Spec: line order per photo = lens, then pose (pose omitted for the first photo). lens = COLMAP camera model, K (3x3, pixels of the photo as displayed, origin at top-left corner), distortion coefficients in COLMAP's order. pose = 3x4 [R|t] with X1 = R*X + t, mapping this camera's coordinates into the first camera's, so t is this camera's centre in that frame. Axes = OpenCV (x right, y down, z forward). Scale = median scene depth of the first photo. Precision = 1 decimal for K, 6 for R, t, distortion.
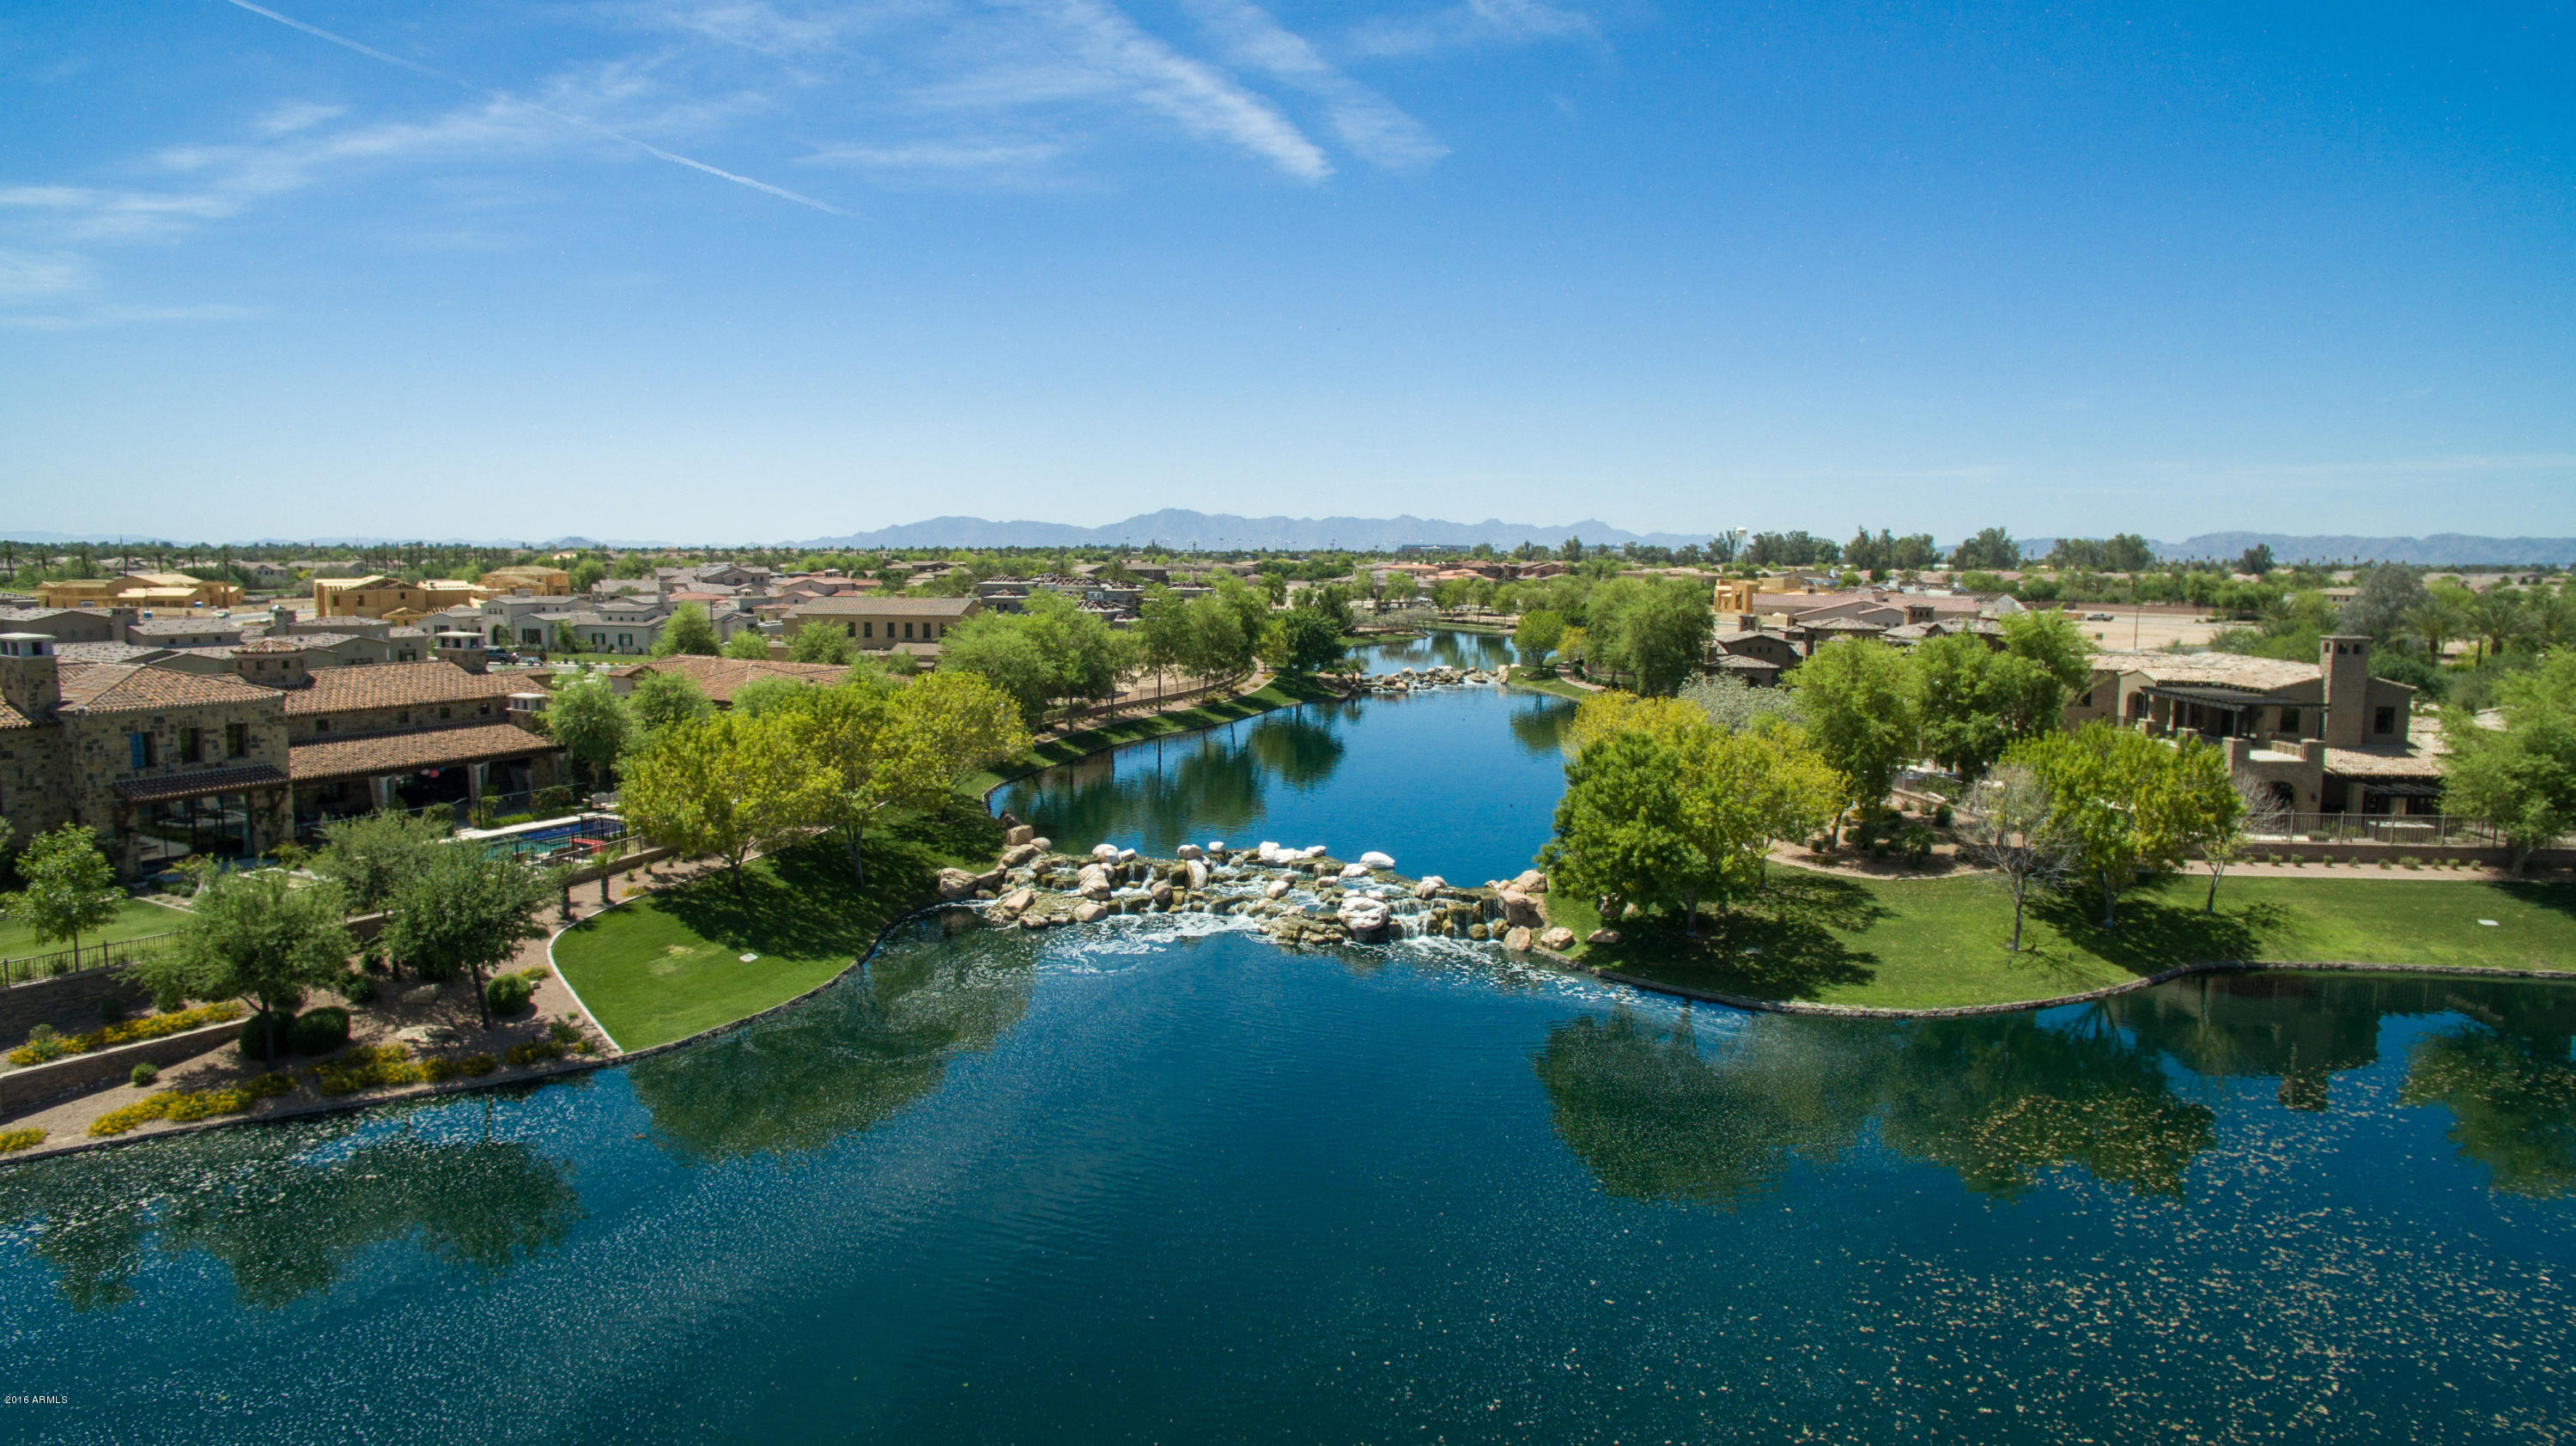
lens RADIAL K [[1489.7, 0, 1283.1], [0, 1489.7, 717.2], [0, 0, 1]] dist [-0.123825, 0.087966]
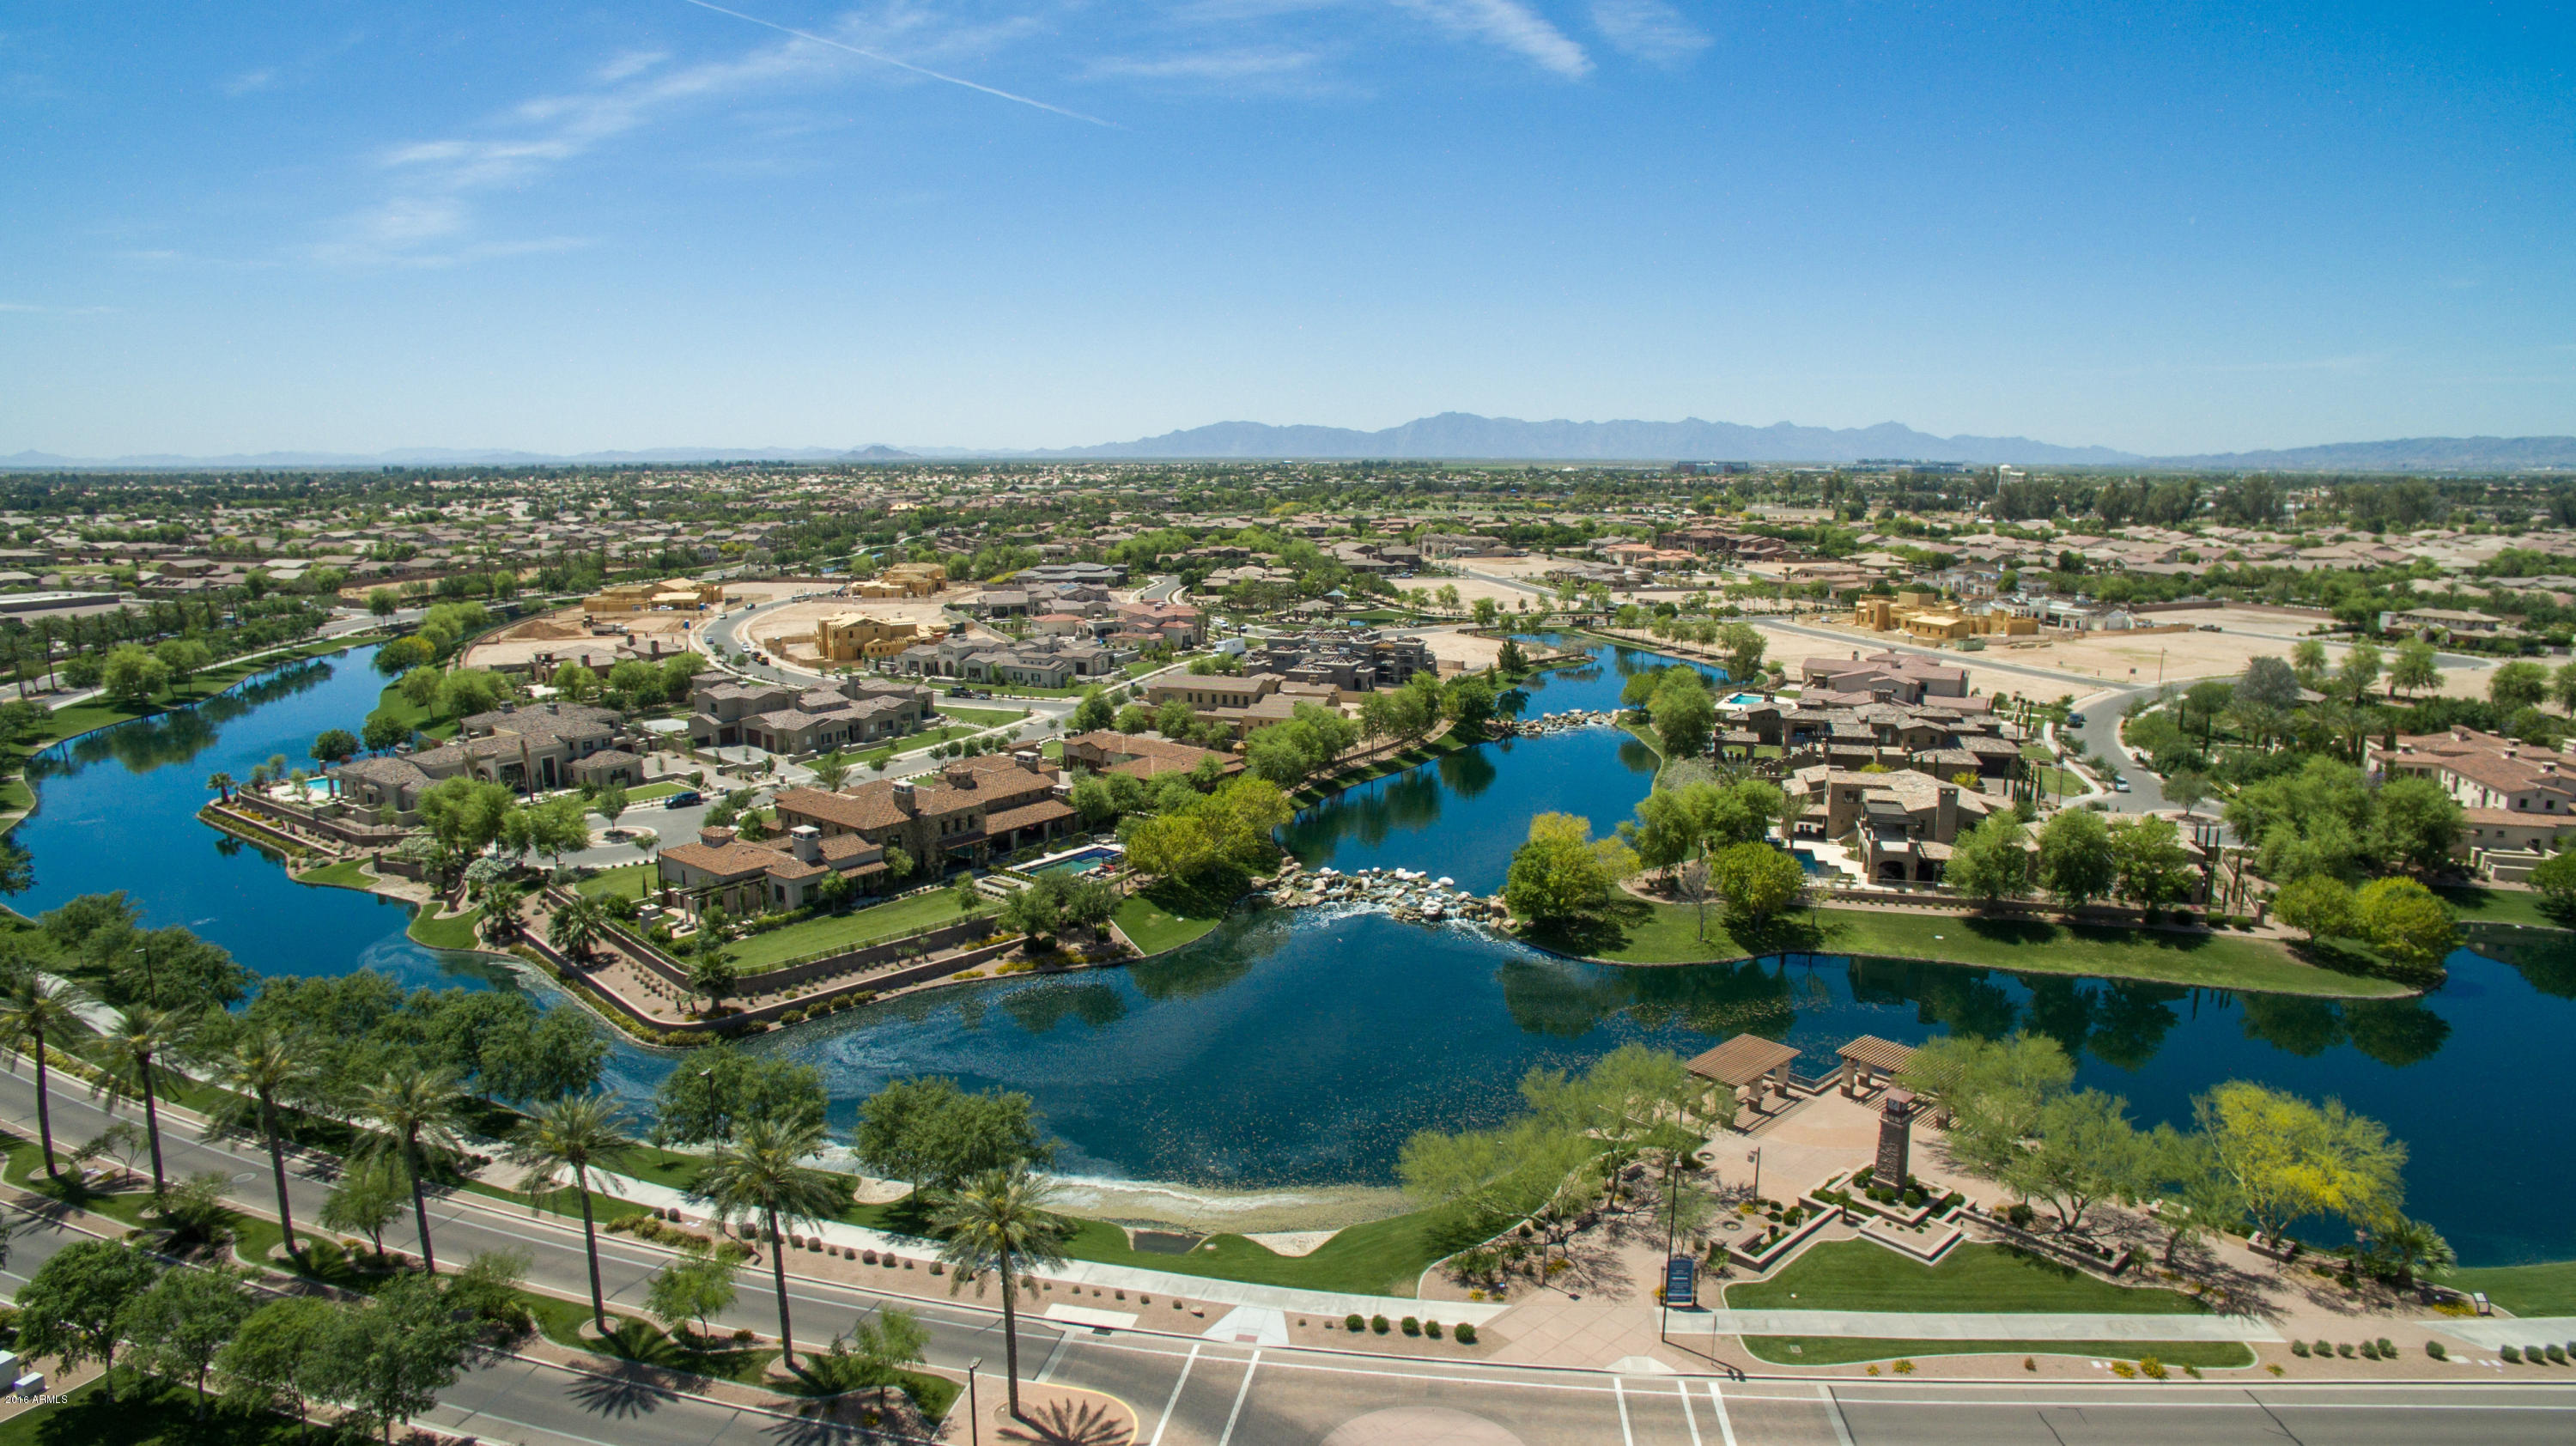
lens RADIAL K [[1489.7, 0, 1283.1], [0, 1489.7, 717.2], [0, 0, 1]] dist [-0.123825, 0.087966]
pose [[0.982776, 0.023359, -0.183320, 0.246159], [-0.011550, 0.997804, 0.065222, -0.317317], [0.184441, -0.061981, 0.980887, -1.316943]]
